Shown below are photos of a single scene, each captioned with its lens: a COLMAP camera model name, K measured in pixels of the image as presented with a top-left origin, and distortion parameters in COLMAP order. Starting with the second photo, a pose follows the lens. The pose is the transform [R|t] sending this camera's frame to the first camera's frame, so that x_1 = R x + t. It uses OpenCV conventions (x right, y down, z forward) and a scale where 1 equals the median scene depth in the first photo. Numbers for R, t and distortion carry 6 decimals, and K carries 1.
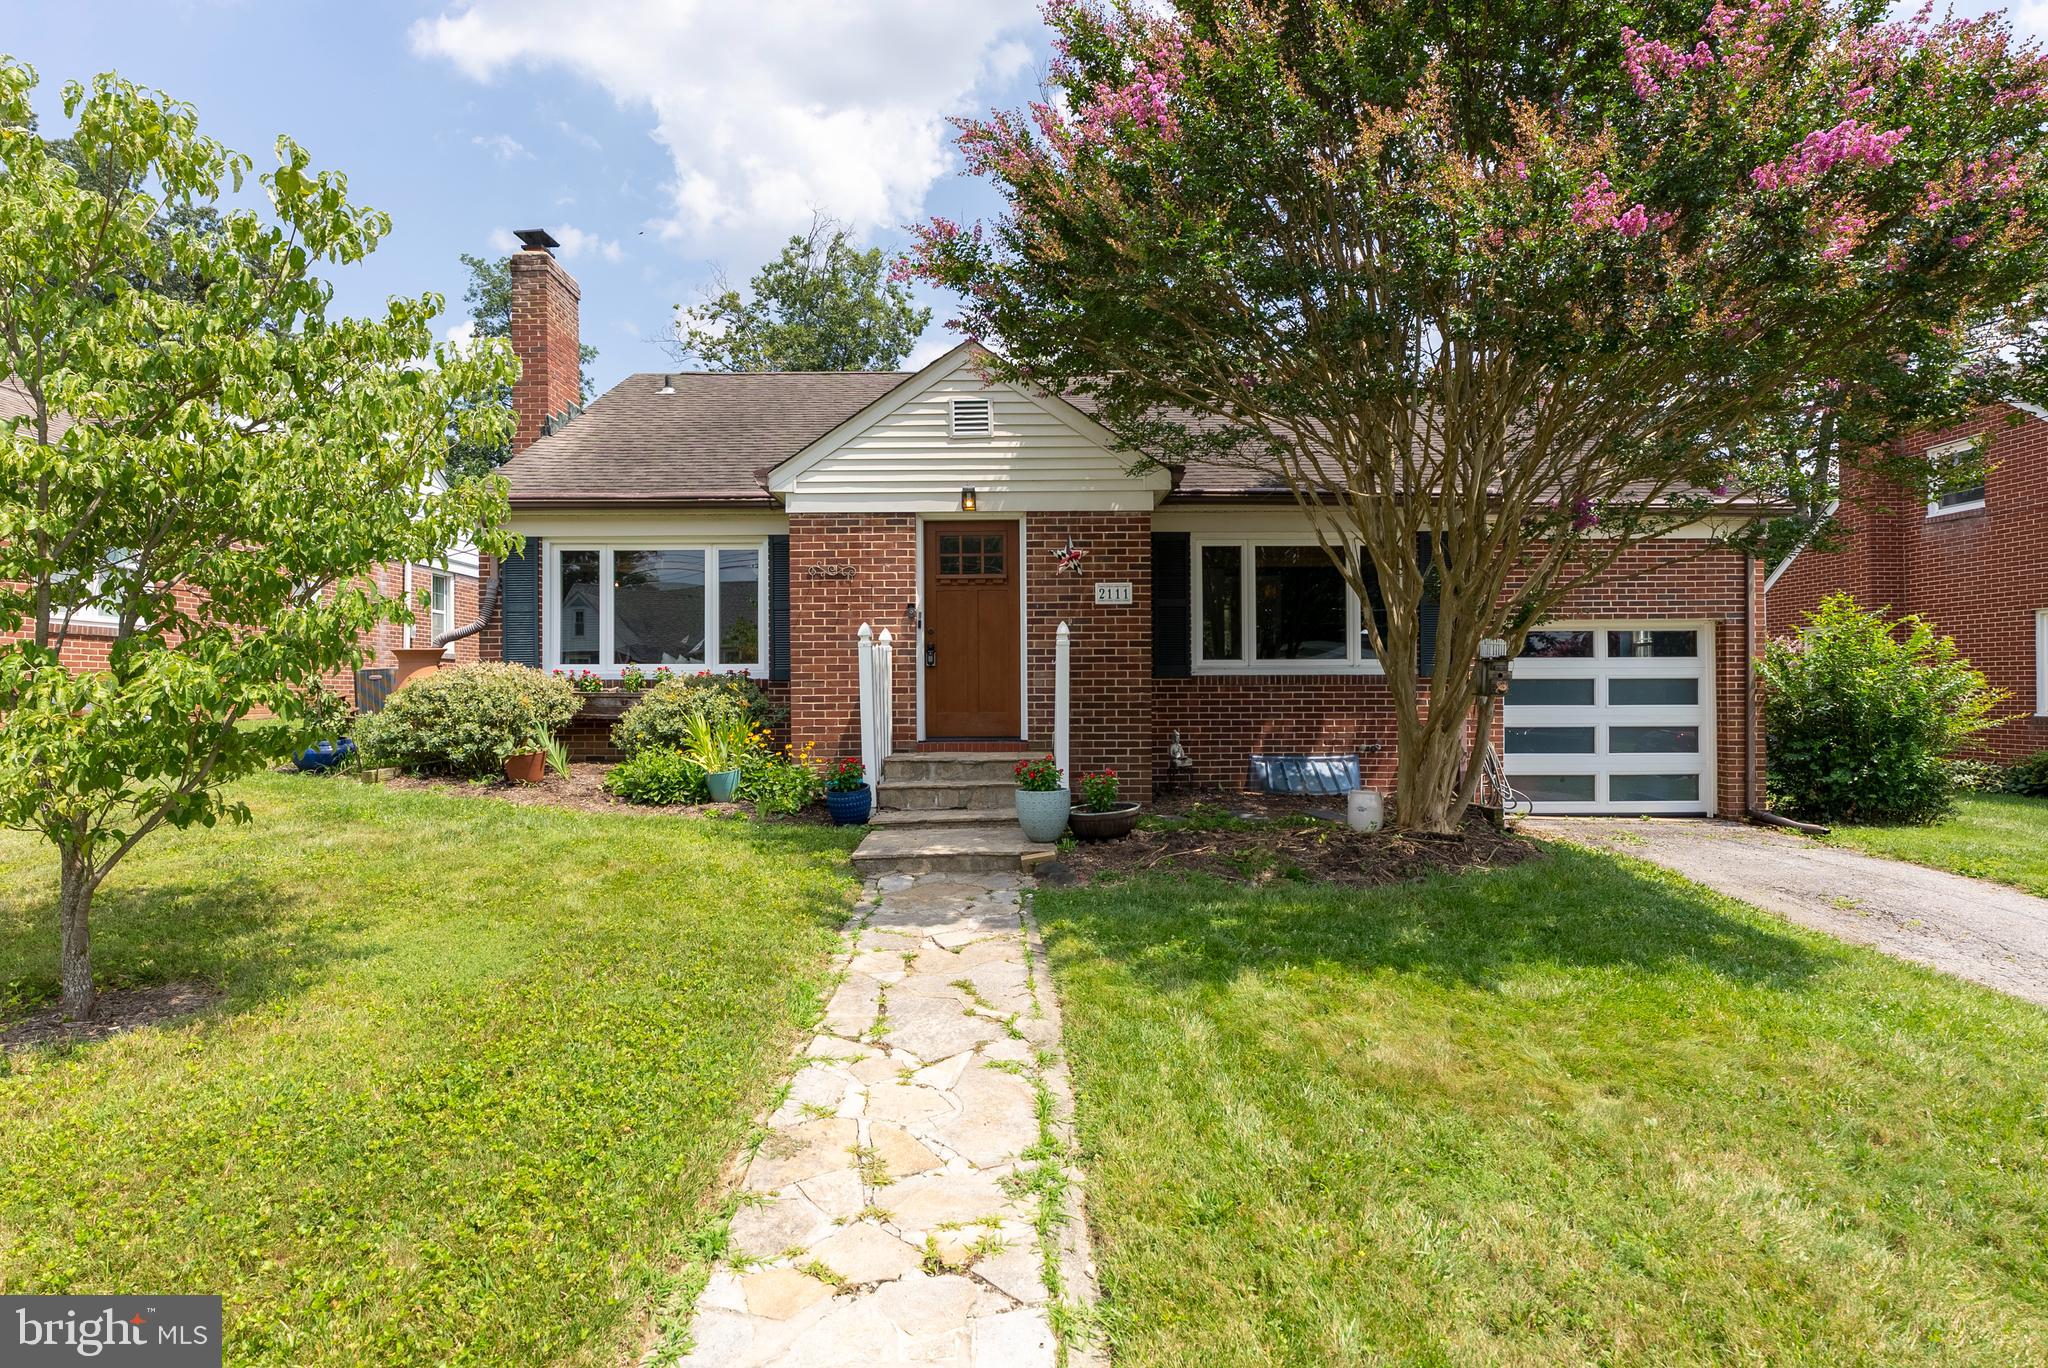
lens RADIAL K [[1040.5, 0, 1018.9], [0, 1040.5, 690.1], [0, 0, 1]] dist [-0.002578, 0.000149]
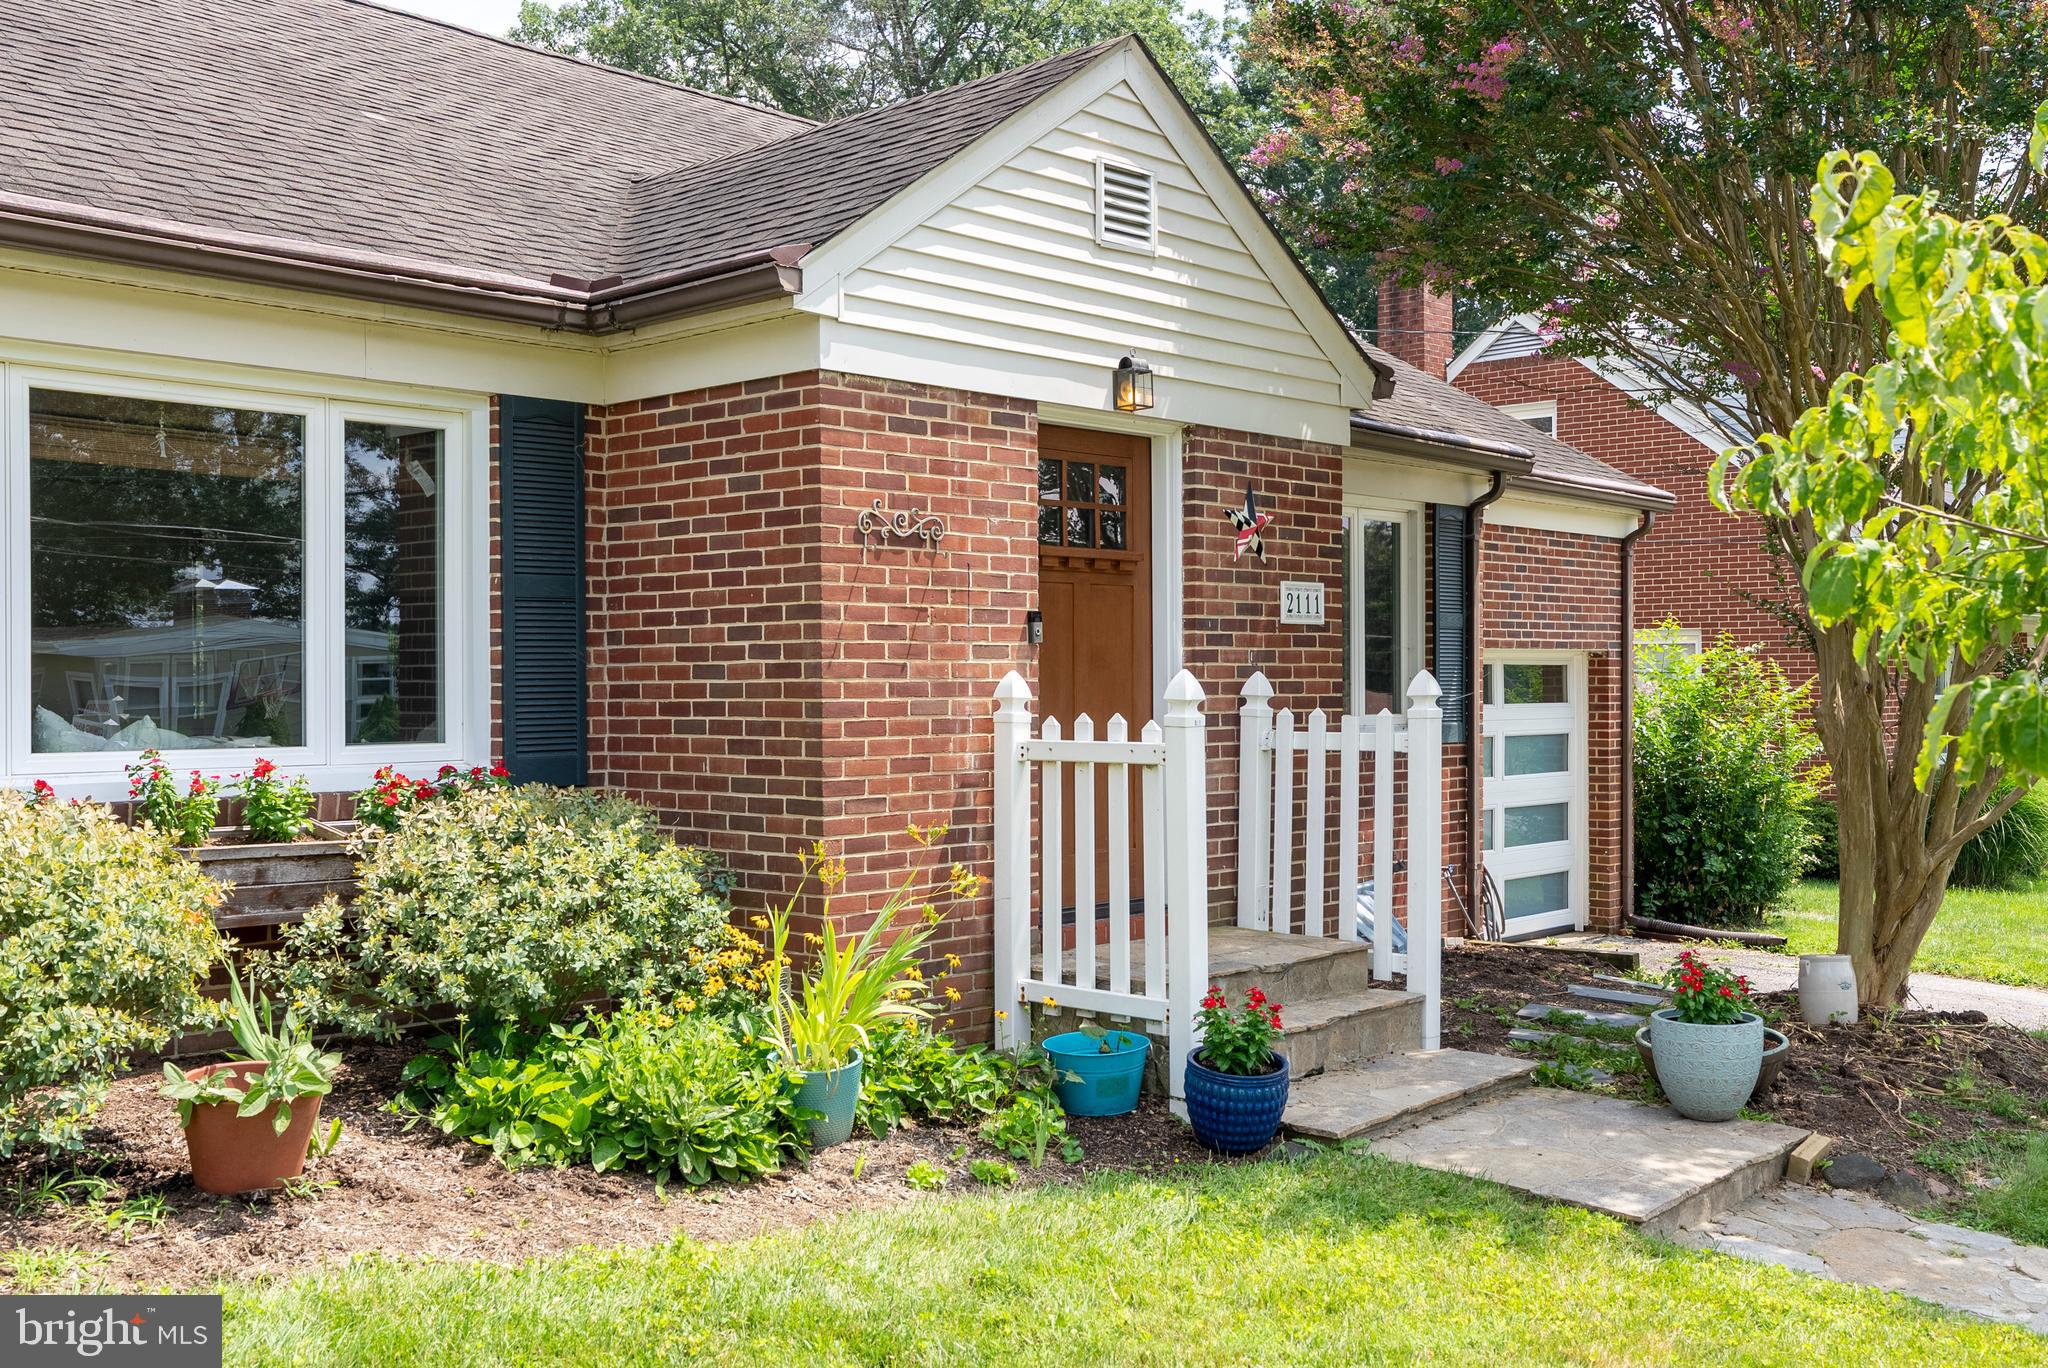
lens RADIAL K [[1973.8, 0, 1007.3], [0, 1973.8, 681.6], [0, 0, 1]] dist [0.008109, 0.000000]
pose [[0.689637, 0.003164, 0.724148, -0.702012], [-0.001369, 0.999994, -0.003066, -0.051353], [-0.724154, 0.001122, 0.689638, 0.440226]]
